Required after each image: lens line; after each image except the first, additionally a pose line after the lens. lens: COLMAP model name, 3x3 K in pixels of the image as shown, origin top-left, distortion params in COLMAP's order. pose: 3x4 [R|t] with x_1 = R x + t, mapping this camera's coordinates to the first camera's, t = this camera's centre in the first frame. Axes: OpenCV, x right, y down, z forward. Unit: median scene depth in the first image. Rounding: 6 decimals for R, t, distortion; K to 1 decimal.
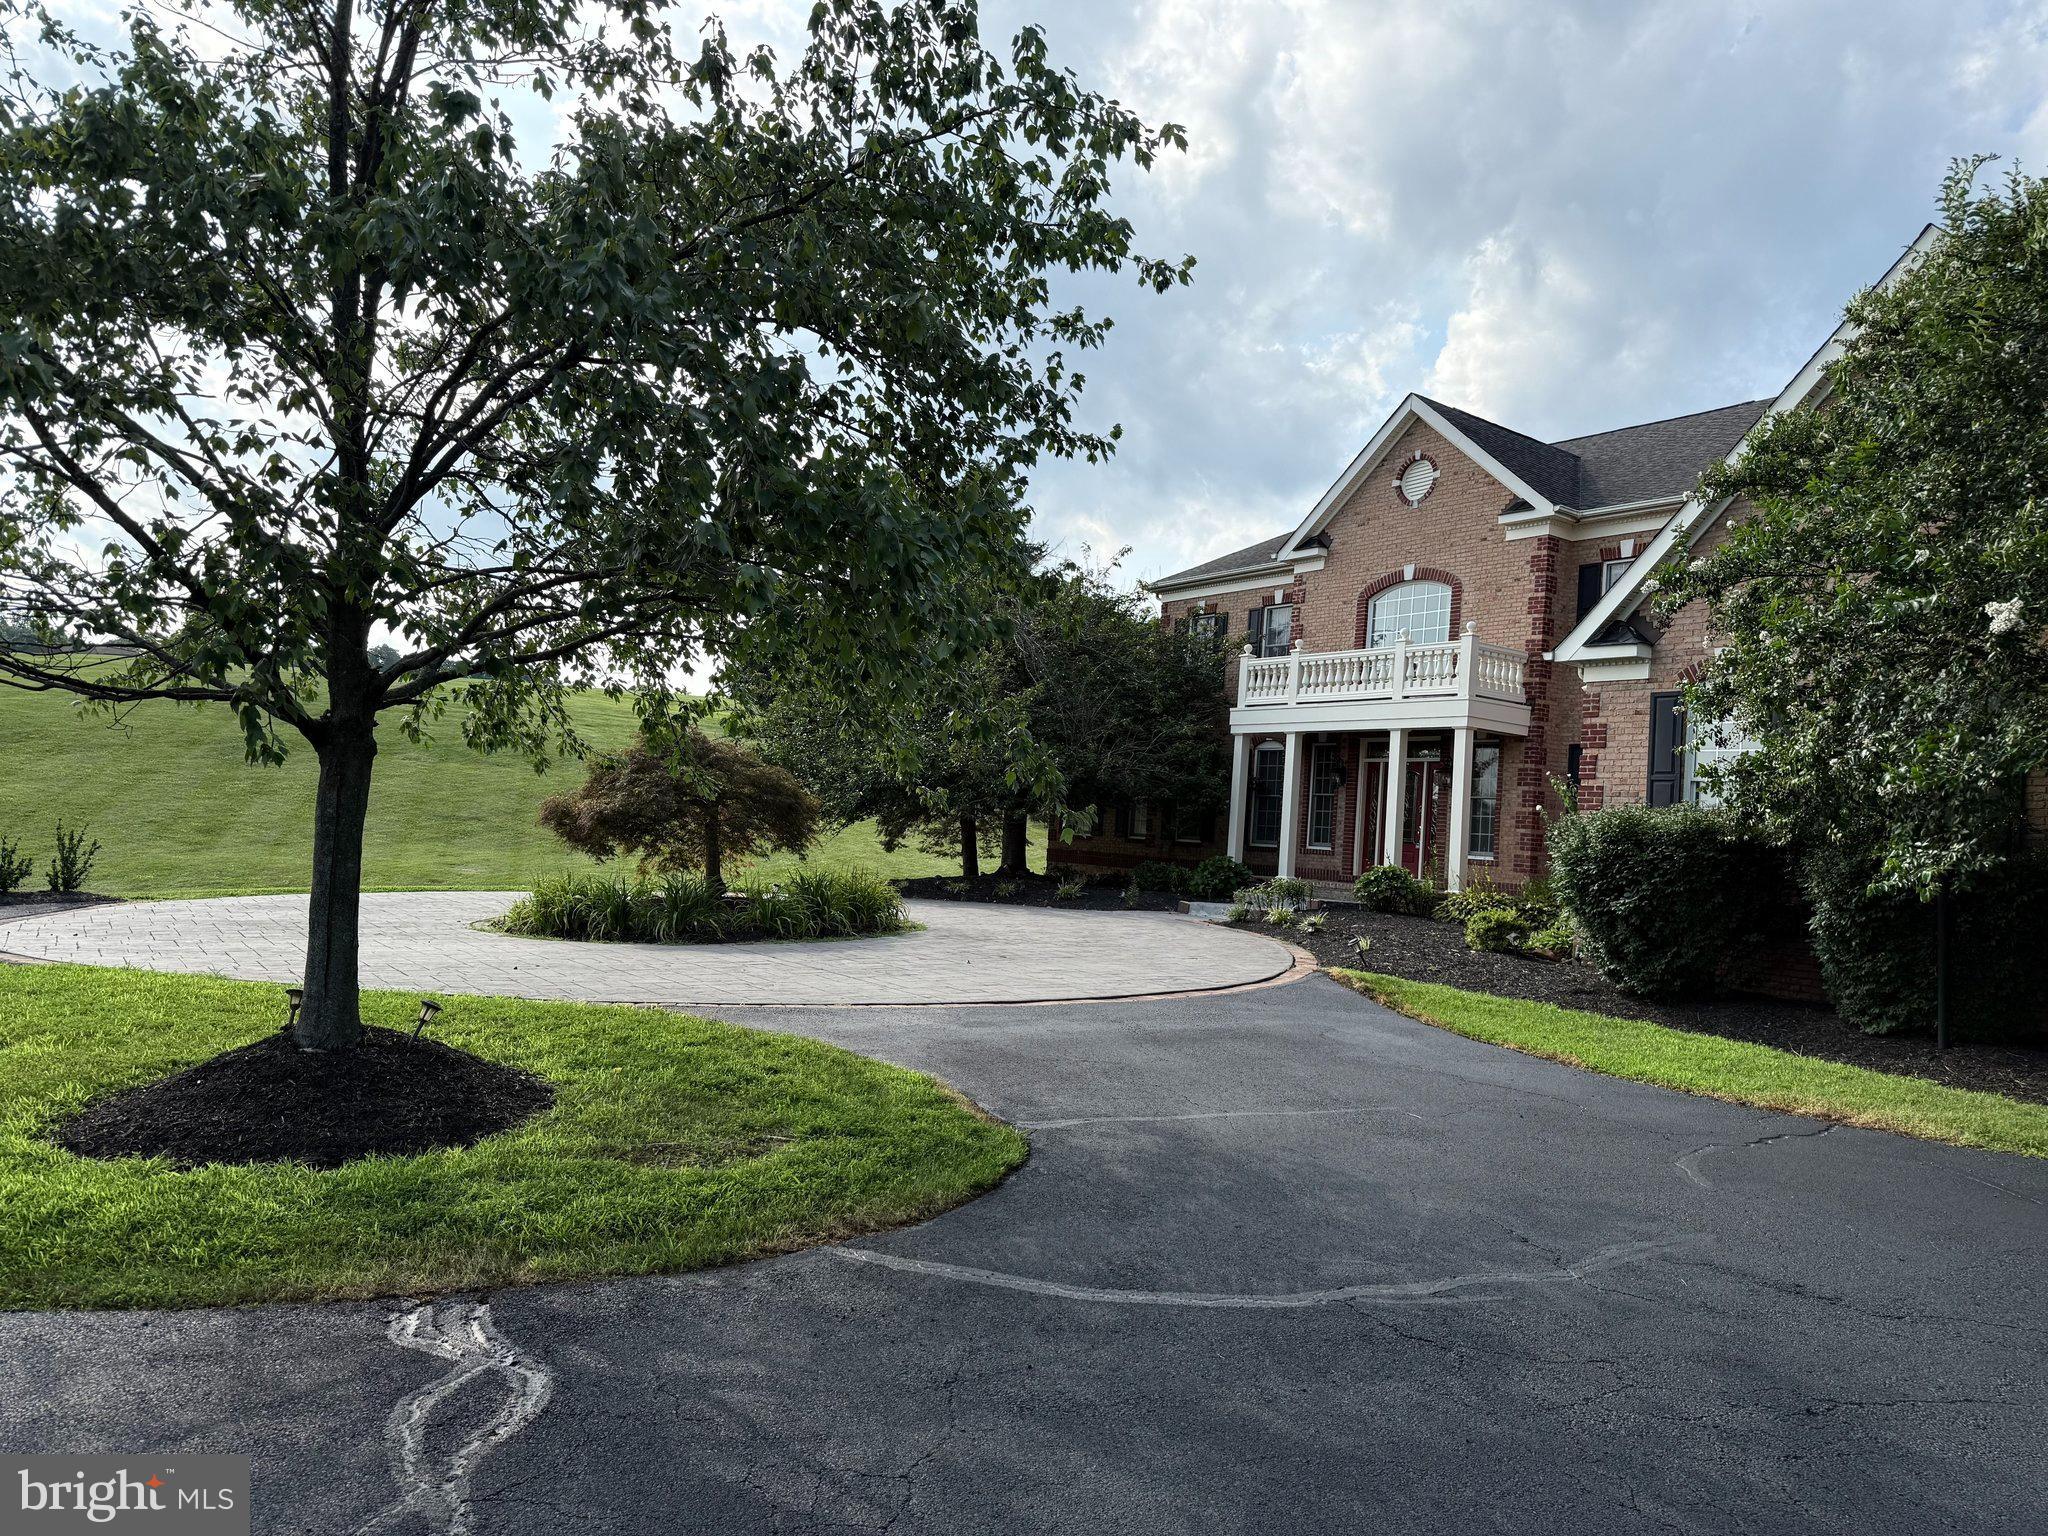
lens RADIAL K [[1450.7, 0, 1024.0], [0, 1450.7, 768.0], [0, 0, 1]] dist [0.054231, 0.000023]
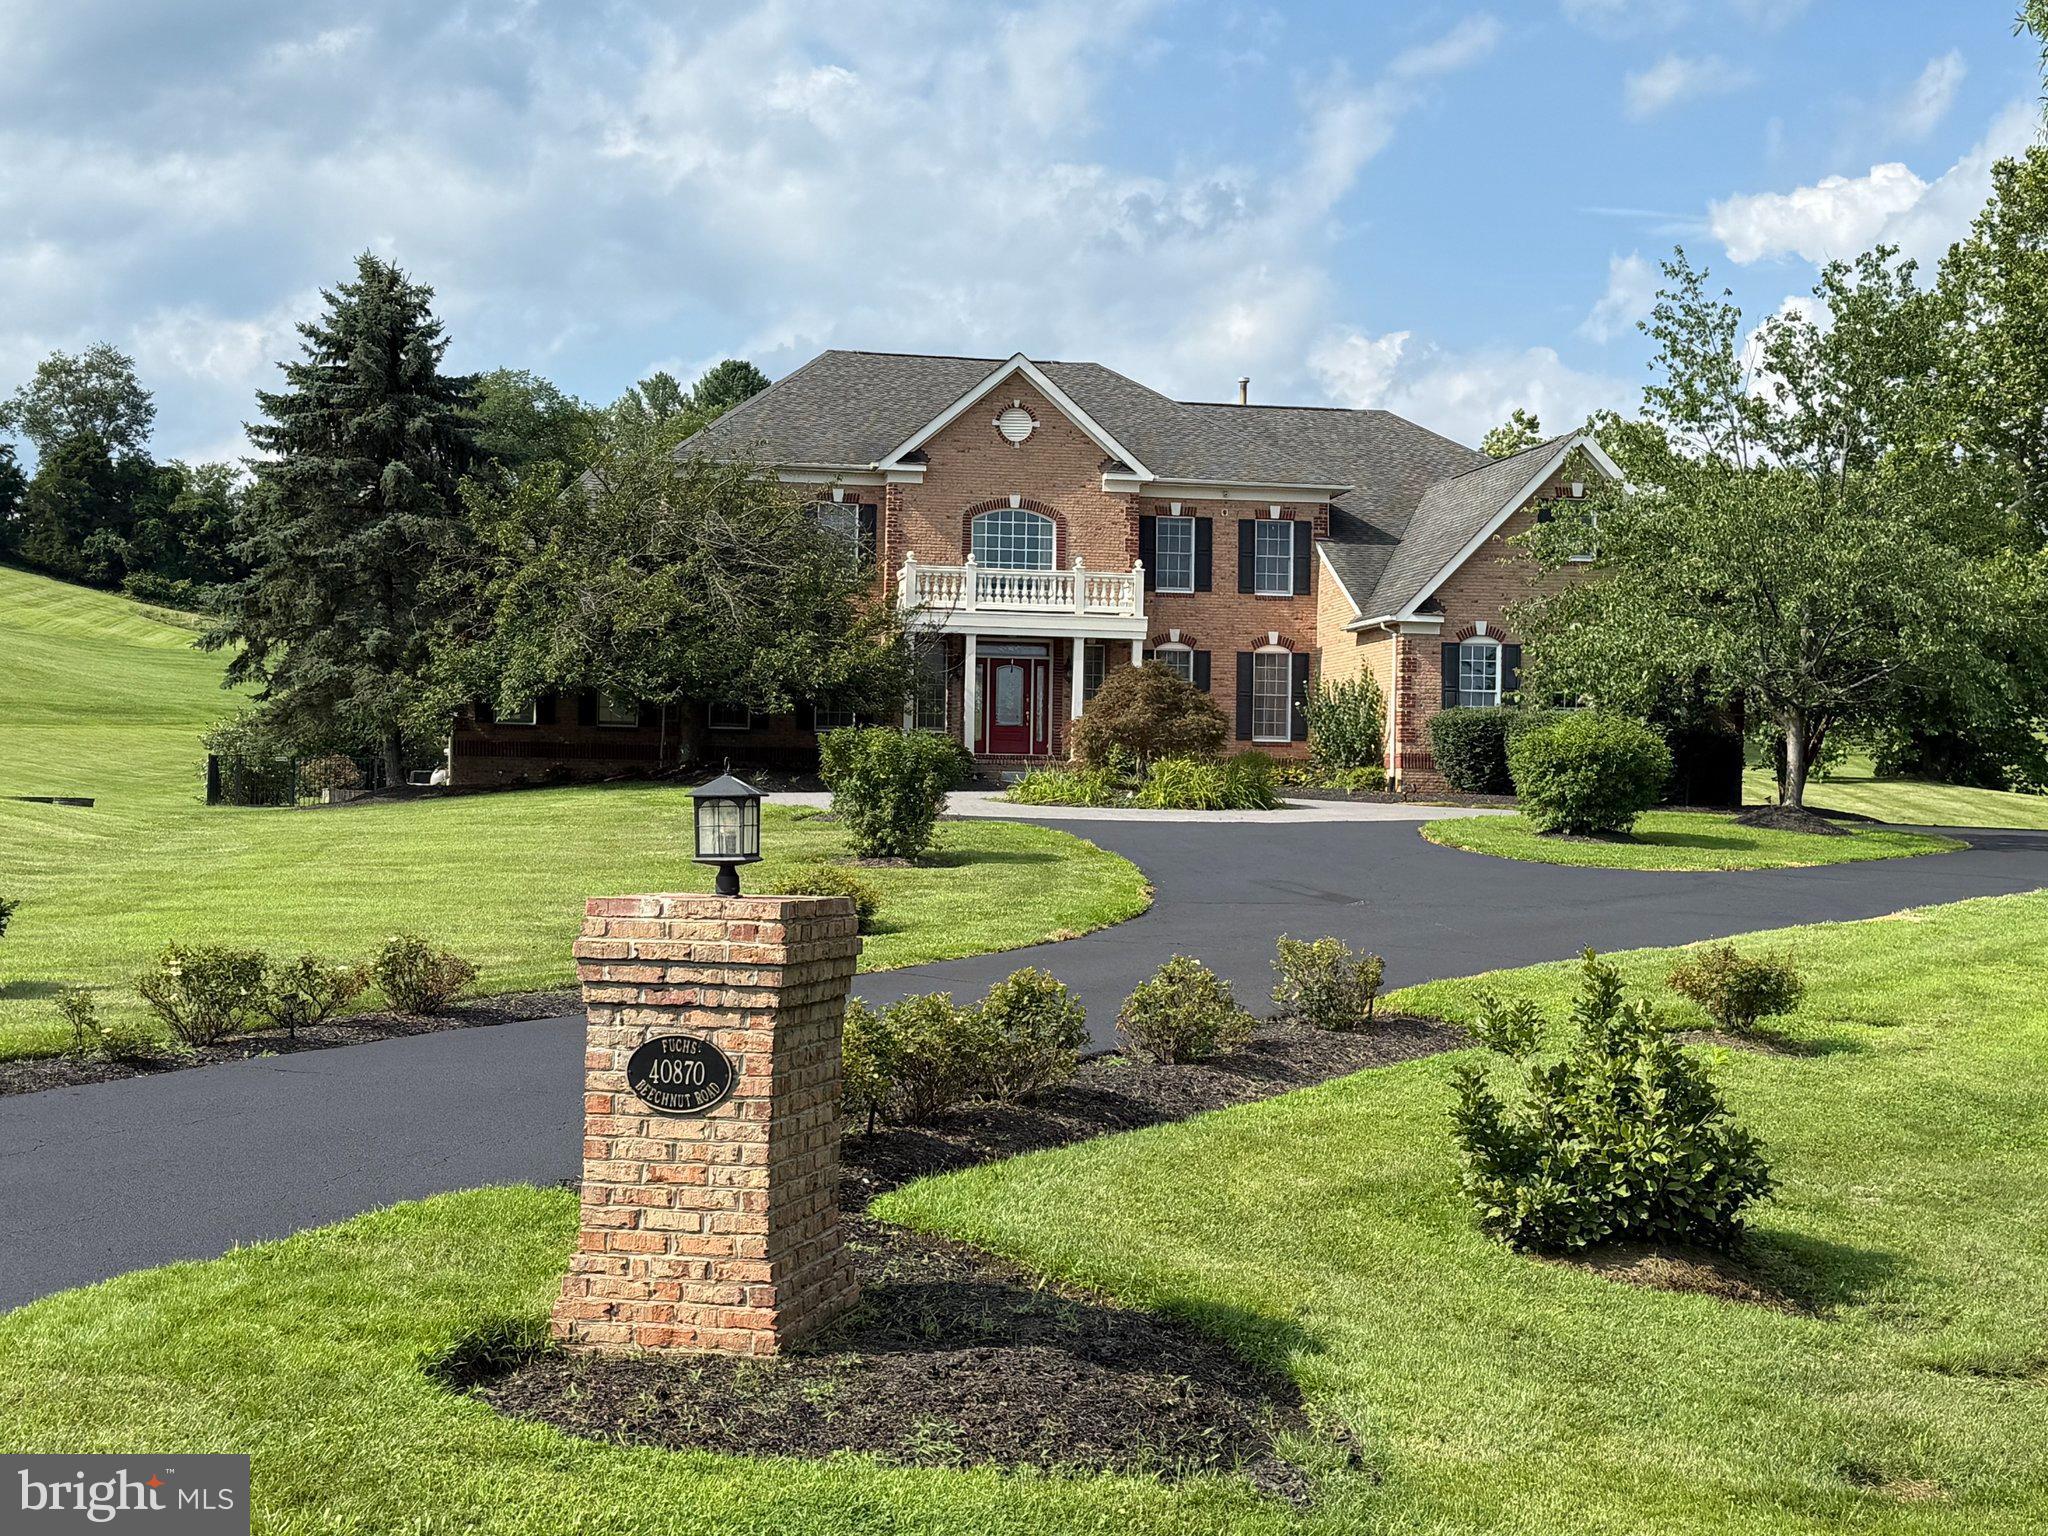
lens RADIAL K [[2825.2, 0, 1024.0], [0, 2825.2, 768.0], [0, 0, 1]] dist [0.122164, -0.039410]
pose [[0.423804, -0.038611, 0.904931, -1.952266], [-0.038568, 0.997416, 0.060620, -0.058468], [-0.904932, -0.060593, 0.421220, -0.011954]]
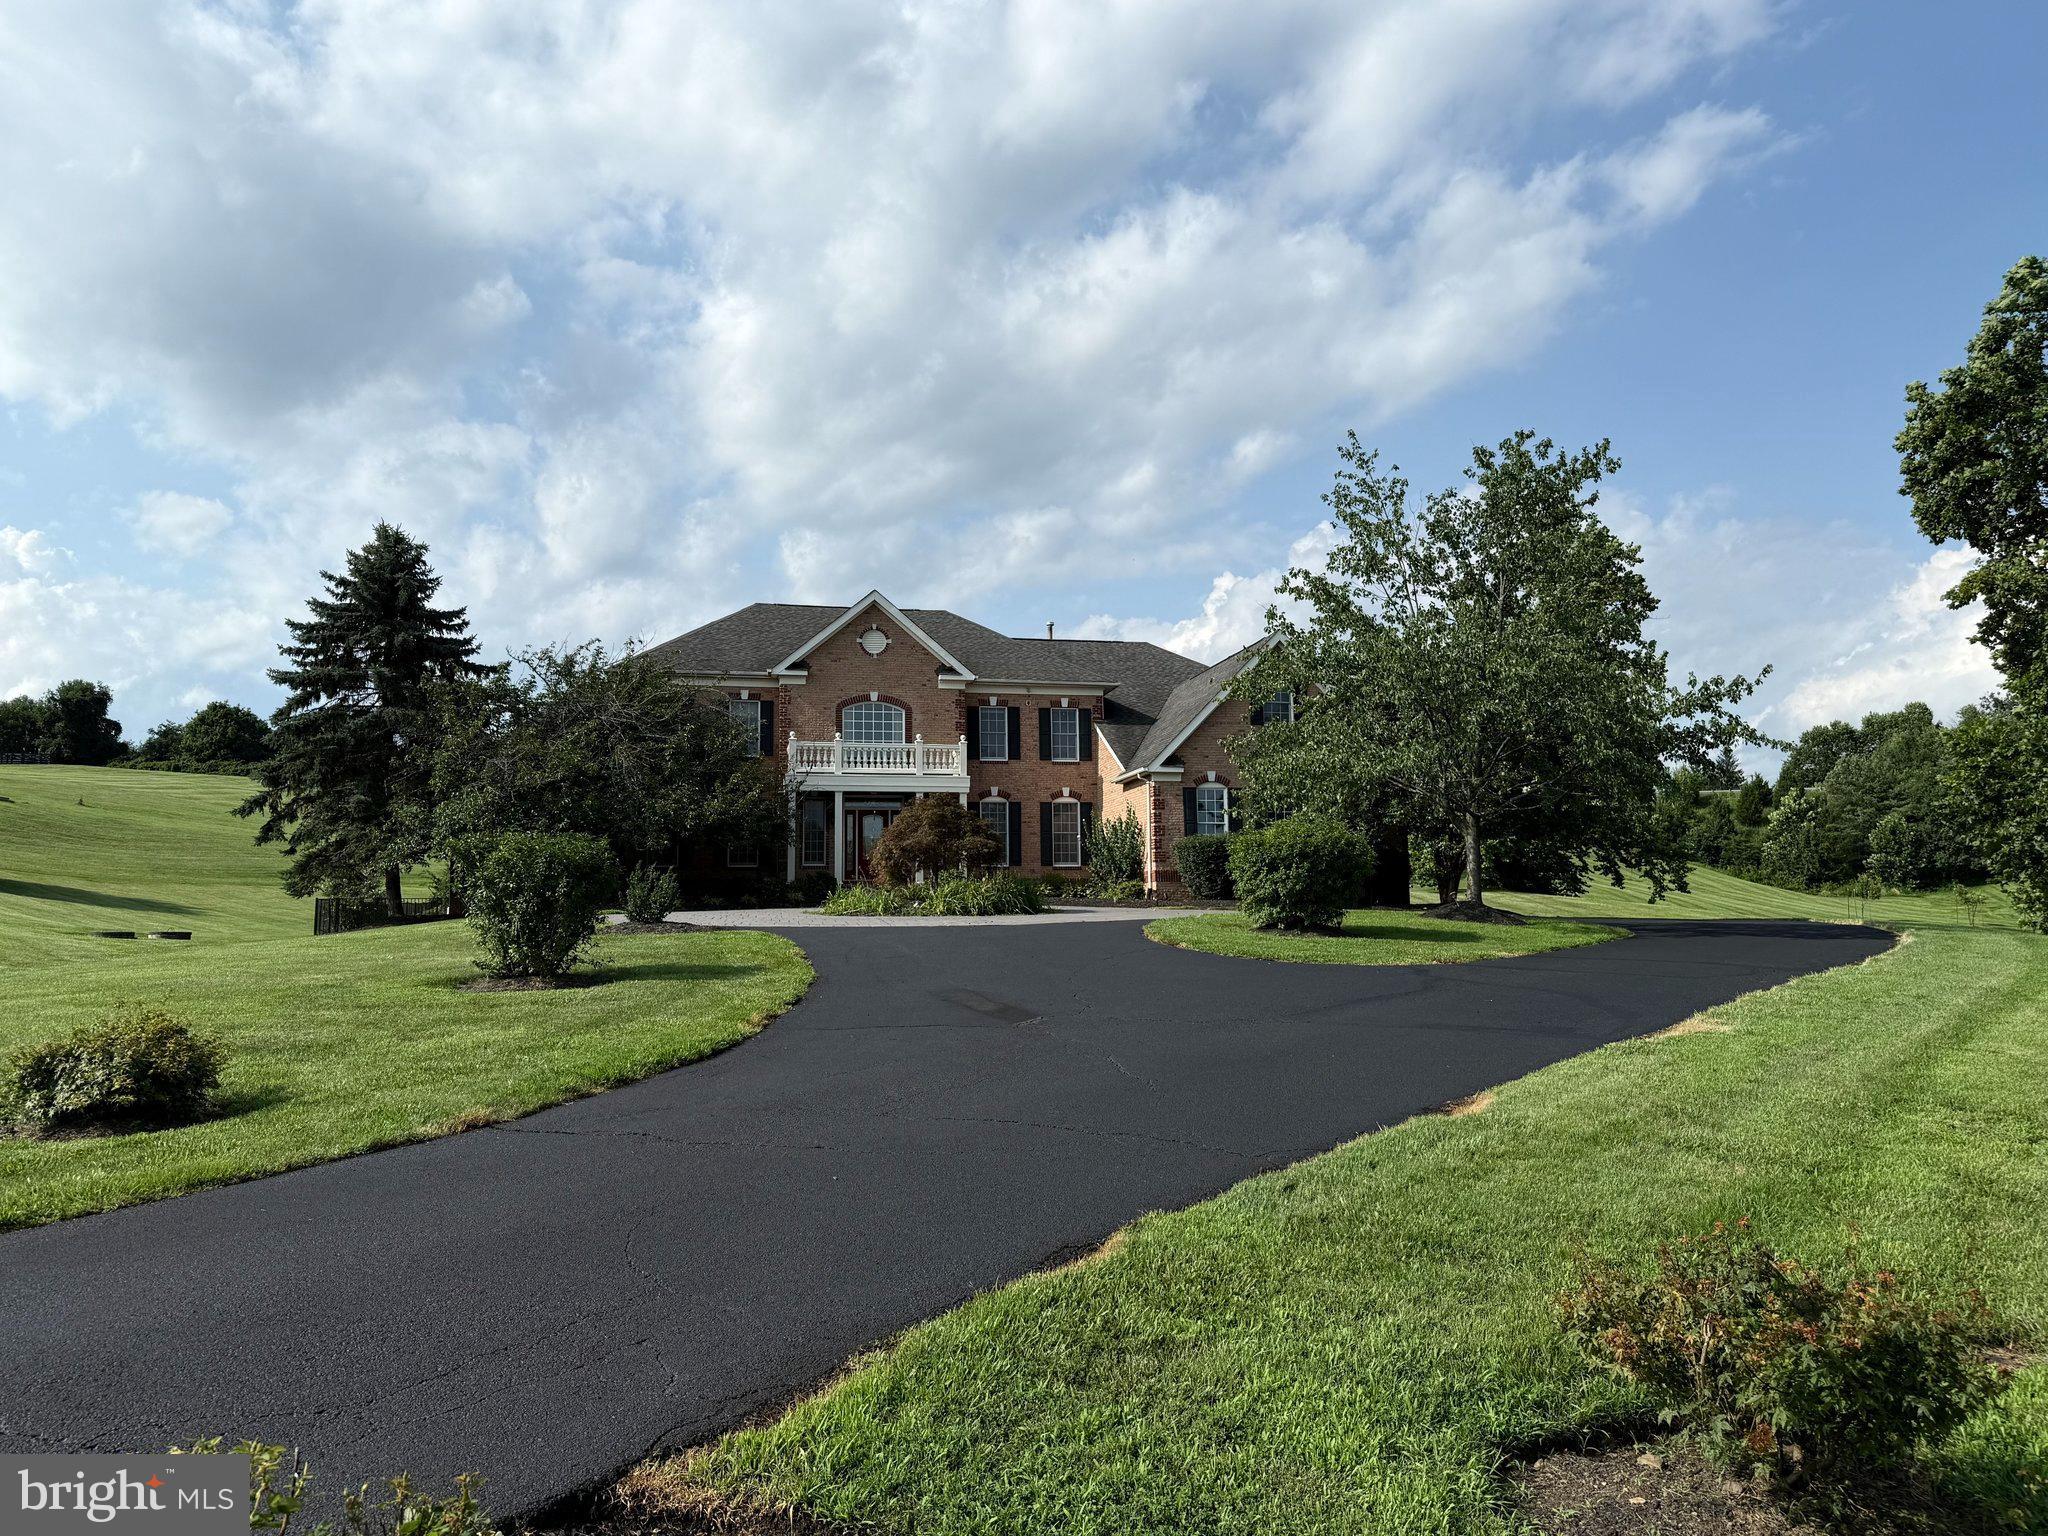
lens RADIAL K [[1471.1, 0, 1024.0], [0, 1471.1, 768.0], [0, 0, 1]] dist [0.110735, -0.155422]
pose [[0.406602, 0.032469, 0.913028, -1.260627], [-0.014314, 0.999472, -0.029169, -0.005325], [-0.913493, -0.001209, 0.406852, 0.161104]]
